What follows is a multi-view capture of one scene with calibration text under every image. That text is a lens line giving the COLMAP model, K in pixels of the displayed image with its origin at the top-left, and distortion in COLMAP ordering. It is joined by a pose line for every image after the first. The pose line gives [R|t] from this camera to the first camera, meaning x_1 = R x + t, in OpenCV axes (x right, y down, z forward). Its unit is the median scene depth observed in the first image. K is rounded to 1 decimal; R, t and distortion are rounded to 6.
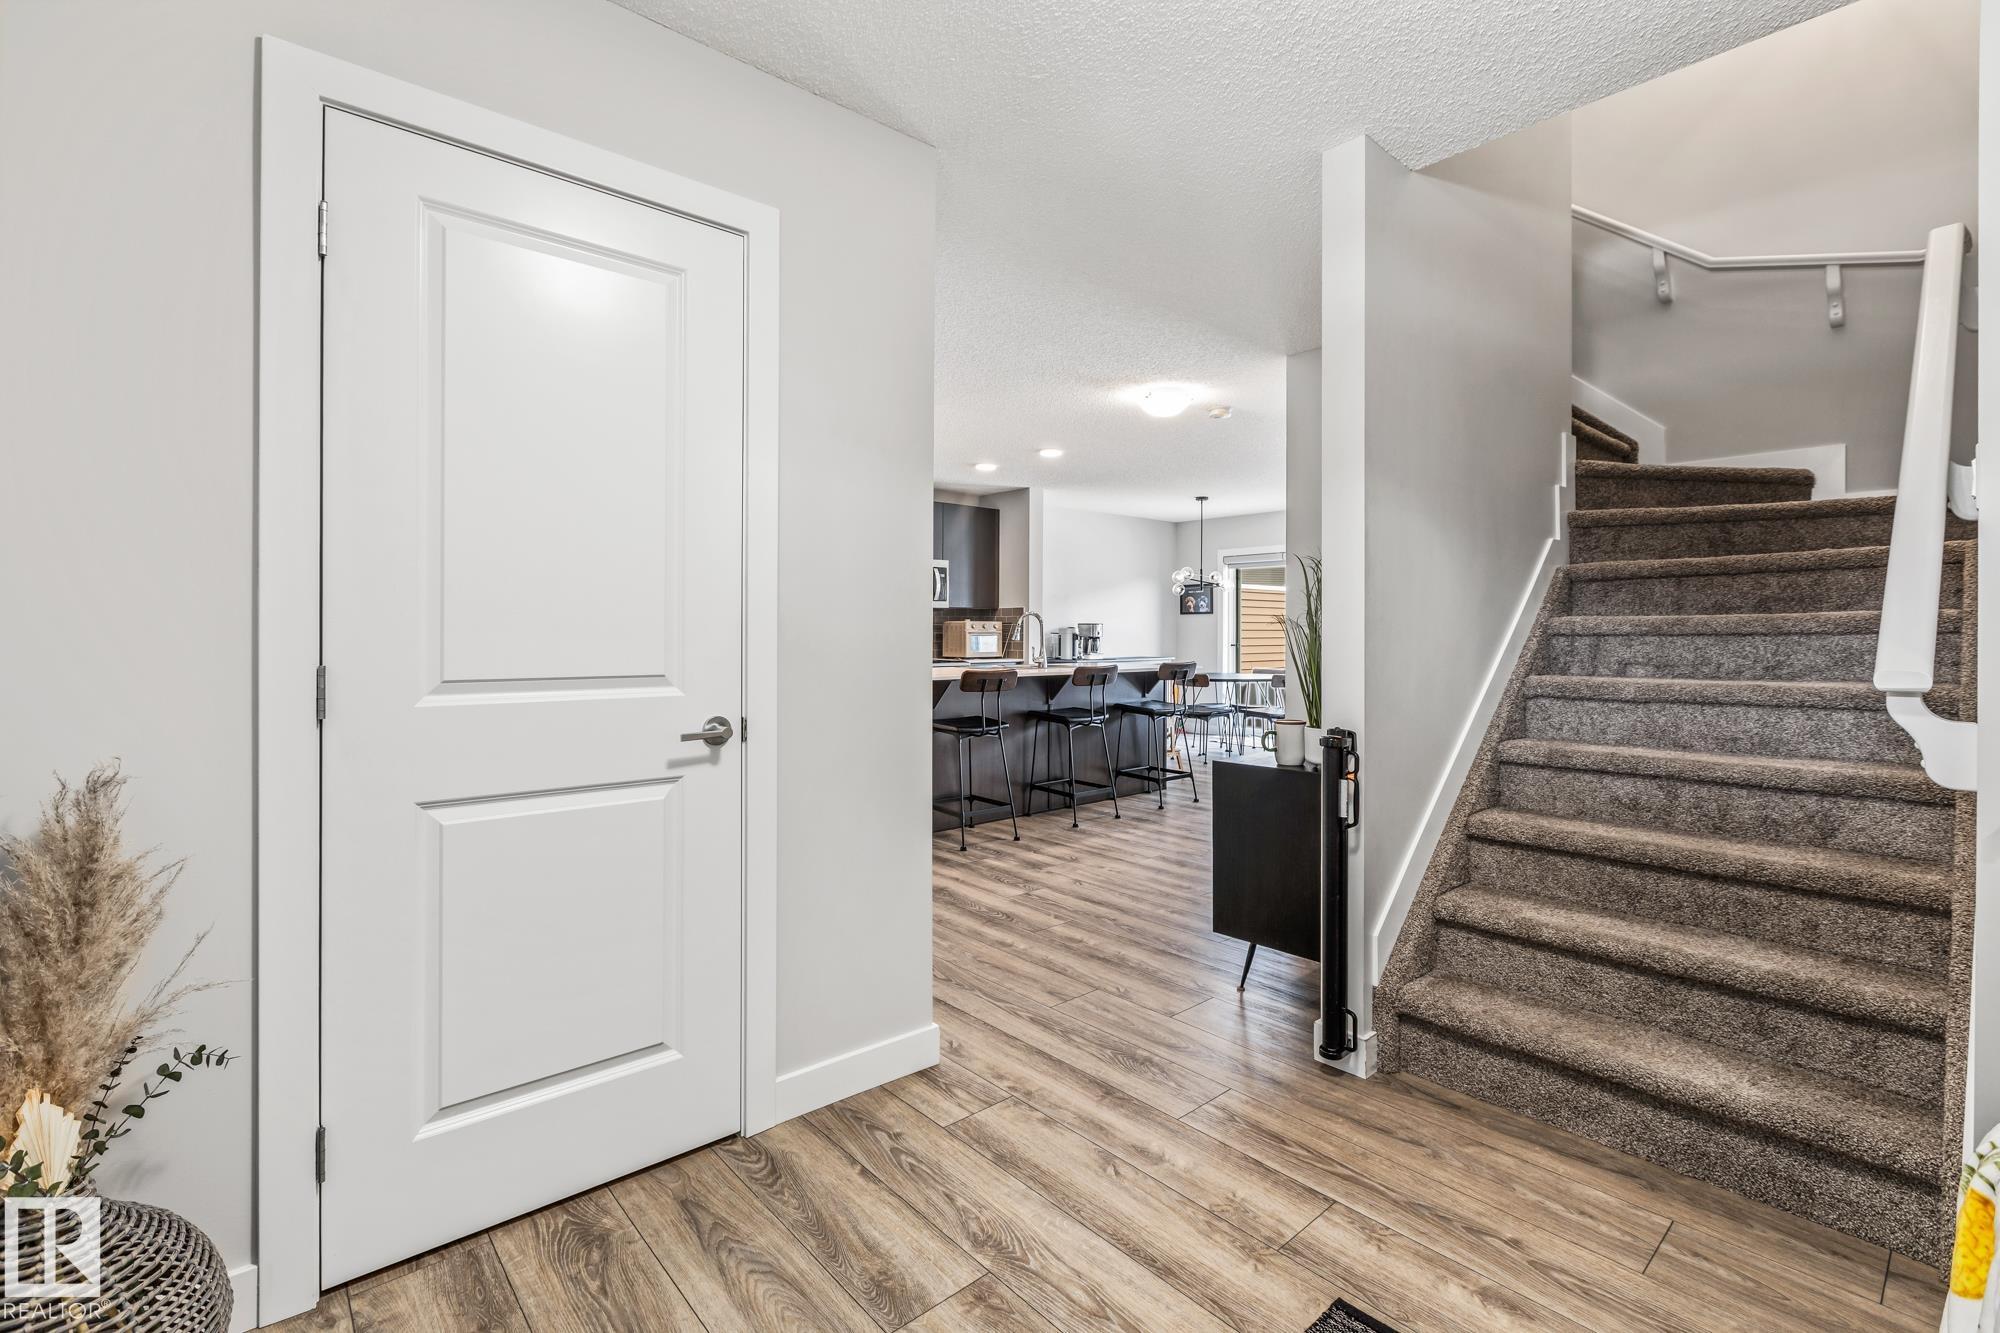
lens RADIAL K [[887.3, 0, 990.0], [0, 887.3, 638.2], [0, 0, 1]] dist [-0.001512, -0.000850]
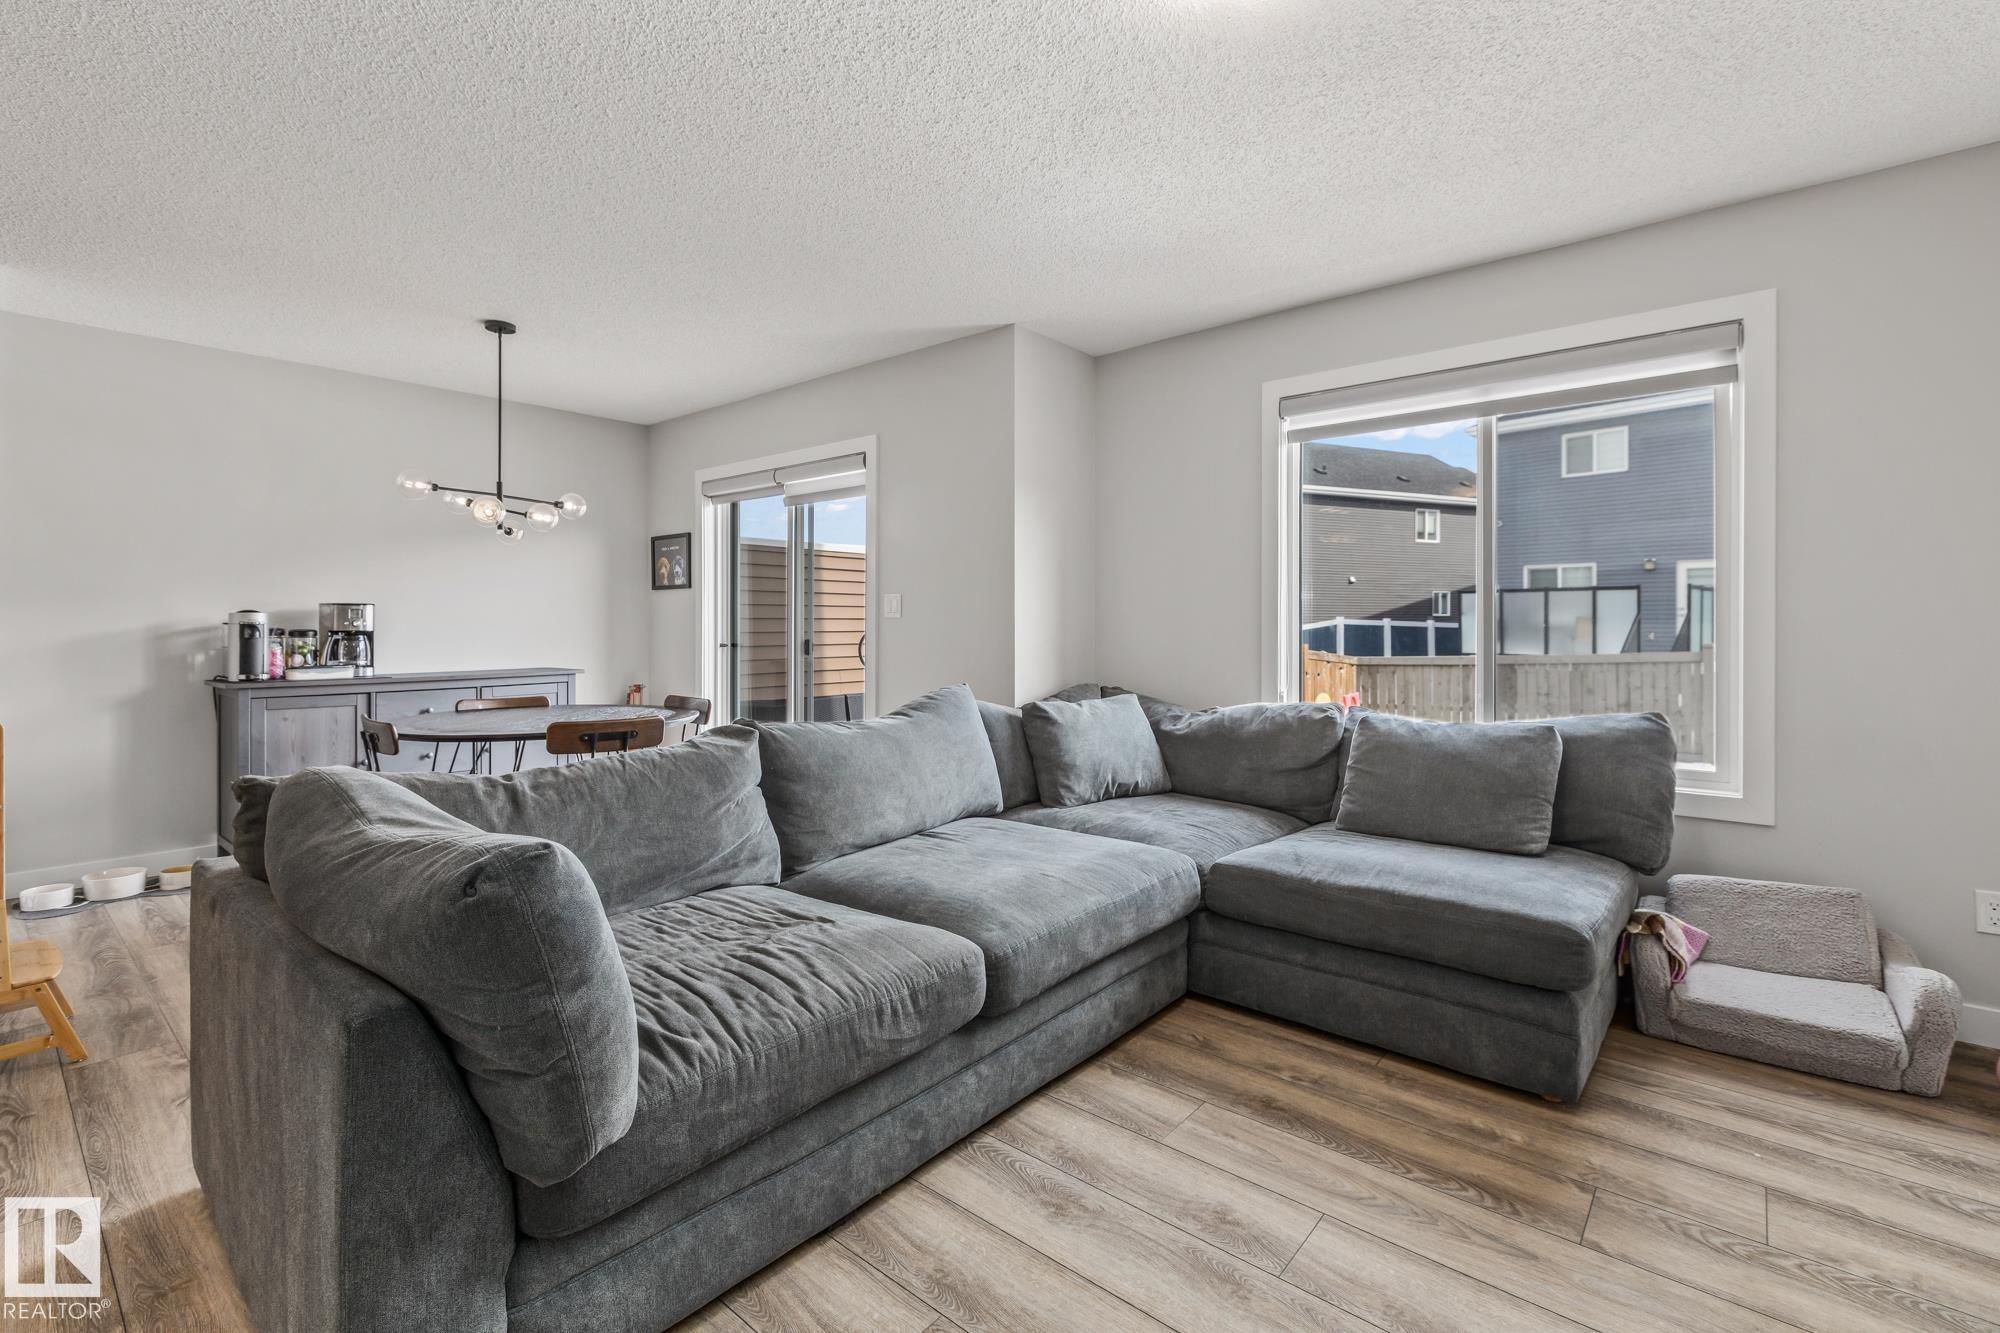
lens RADIAL K [[891.2, 0, 989.9], [0, 891.2, 621.4], [0, 0, 1]] dist [-0.003494, -0.001058]
pose [[0.988532, 0.000452, 0.151014, 0.898874], [0.000910, 0.999960, -0.008952, -0.004679], [-0.151012, 0.008986, 0.988491, 1.095530]]
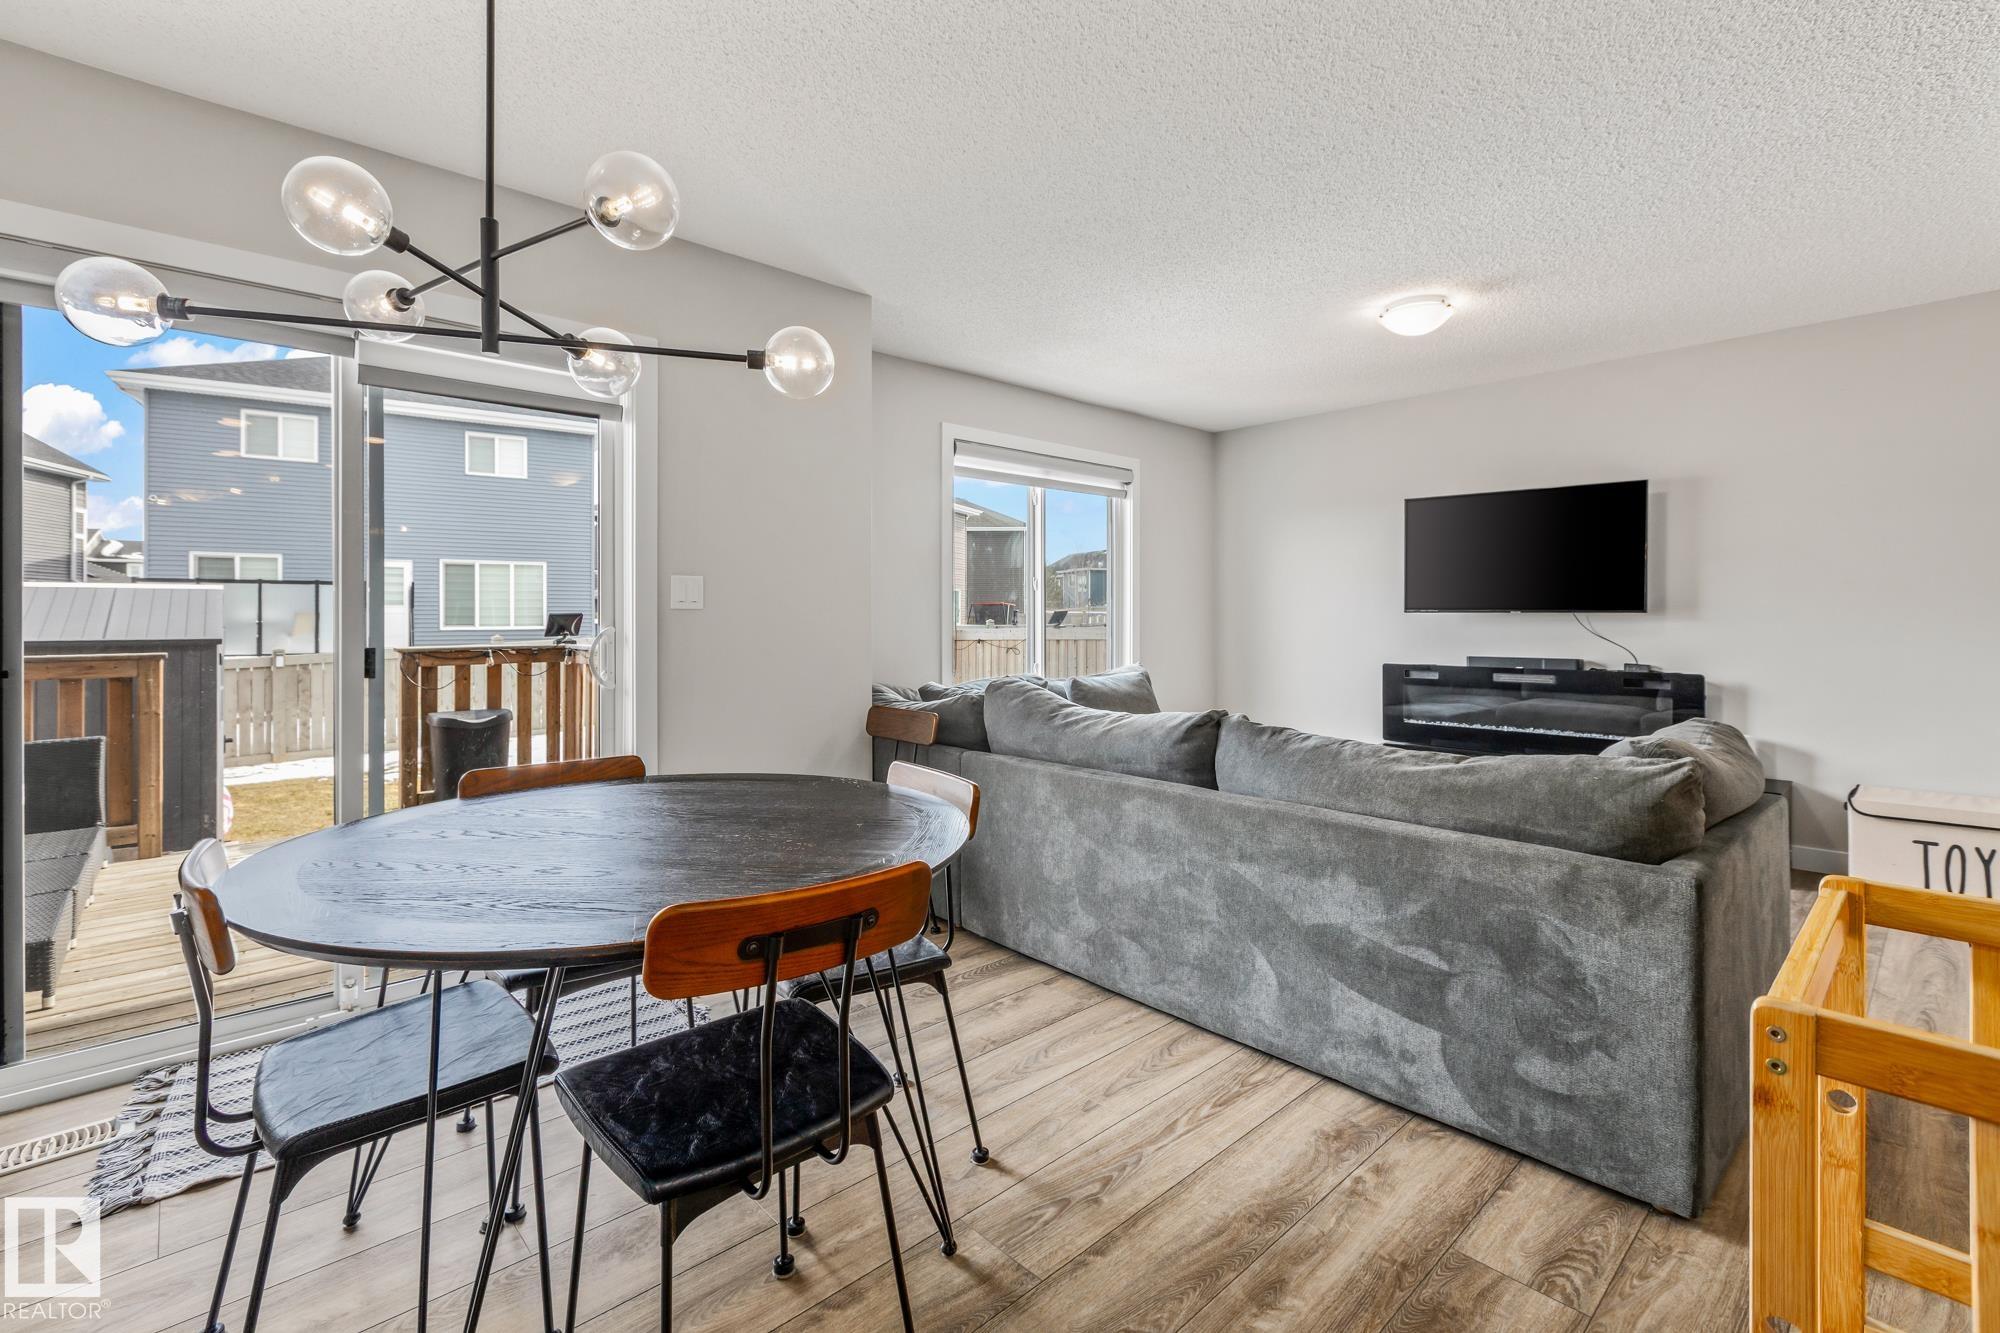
lens RADIAL K [[891.2, 0, 989.9], [0, 891.2, 621.4], [0, 0, 1]] dist [-0.003494, -0.001058]
pose [[-0.029108, -0.003120, 0.999571, 0.155527], [0.008178, 0.999961, 0.003359, -0.009248], [-0.999543, 0.008272, -0.029082, 1.966699]]
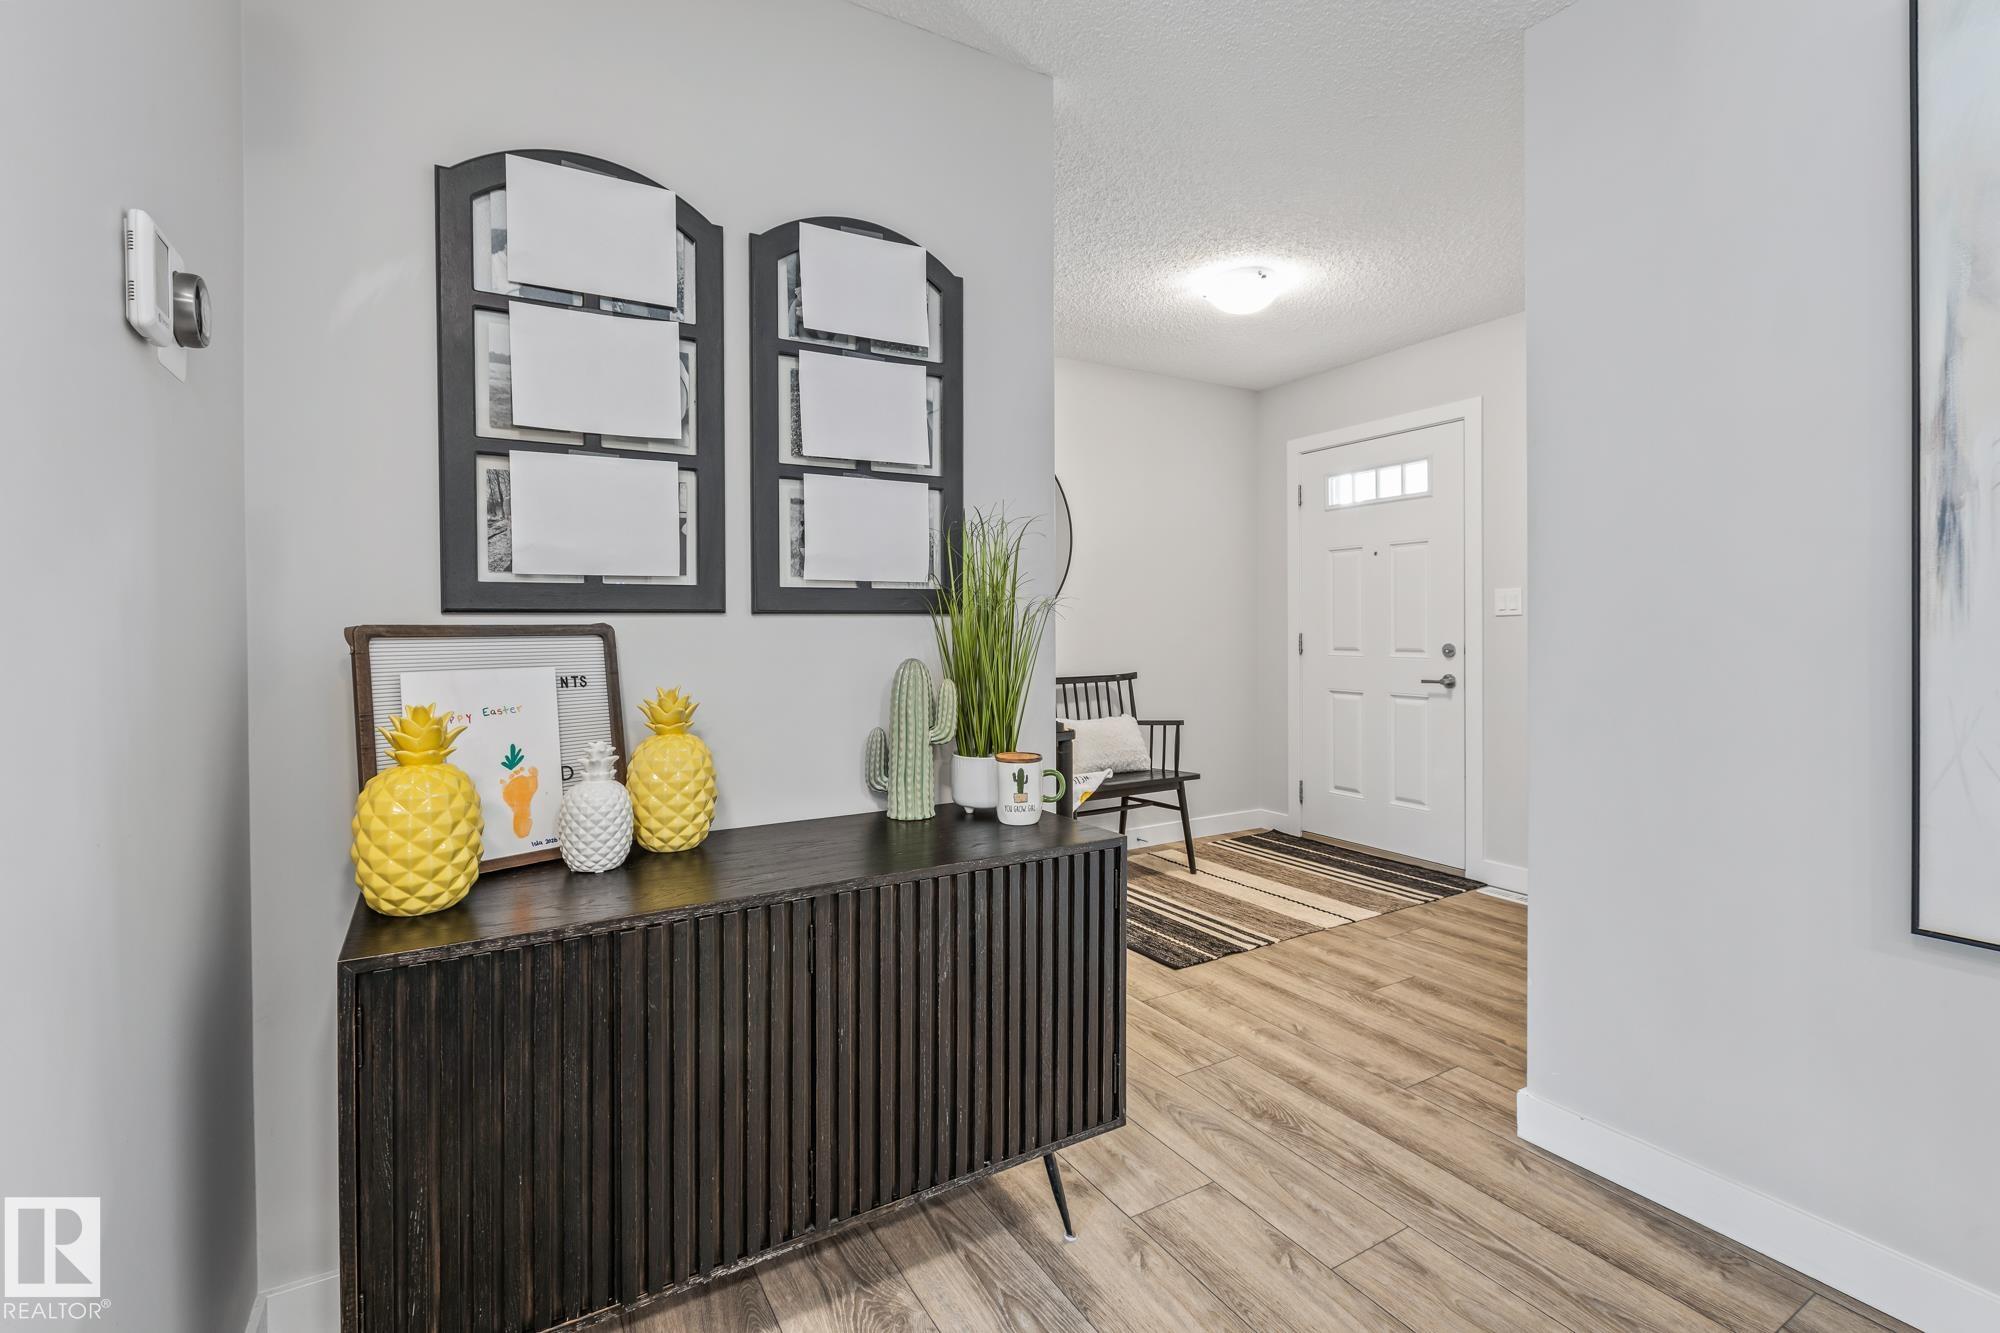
lens RADIAL K [[887.3, 0, 990.0], [0, 887.3, 638.2], [0, 0, 1]] dist [-0.001512, -0.000850]
pose [[-0.982567, 0.003273, 0.185880, 0.166136], [0.006783, 0.999810, 0.018253, -0.004446], [-0.185785, 0.019196, -0.982403, 1.152588]]
